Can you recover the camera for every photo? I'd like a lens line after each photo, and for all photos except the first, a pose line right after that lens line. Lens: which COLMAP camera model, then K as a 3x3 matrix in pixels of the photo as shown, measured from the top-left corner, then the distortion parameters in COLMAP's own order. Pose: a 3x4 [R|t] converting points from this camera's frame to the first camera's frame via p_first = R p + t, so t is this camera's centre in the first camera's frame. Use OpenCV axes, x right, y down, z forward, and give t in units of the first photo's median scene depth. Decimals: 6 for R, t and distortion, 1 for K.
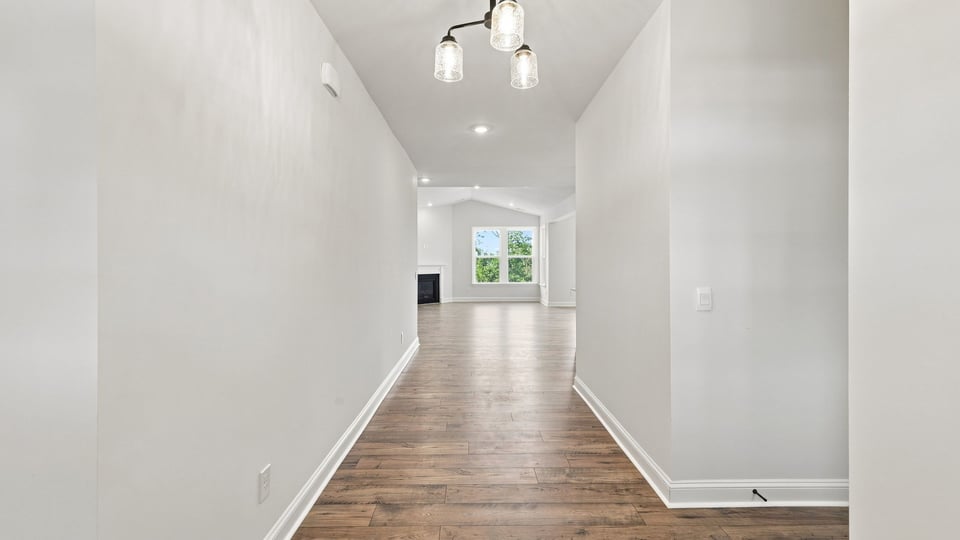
lens RADIAL K [[412.4, 0, 481.2], [0, 412.4, 269.4], [0, 0, 1]] dist [0.007637, -0.000673]
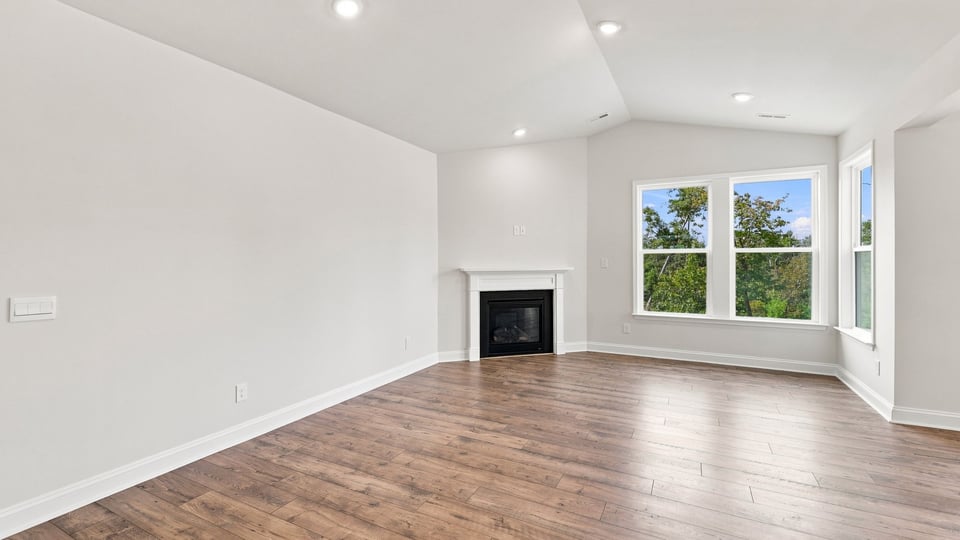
lens RADIAL K [[412.4, 0, 479.8], [0, 412.4, 265.1], [0, 0, 1]] dist [0.007637, -0.000673]
pose [[0.875668, 0.003118, -0.482904, 0.045843], [-0.006567, 0.999964, -0.005452, -0.013153], [0.482869, 0.007945, 0.875656, 0.561359]]
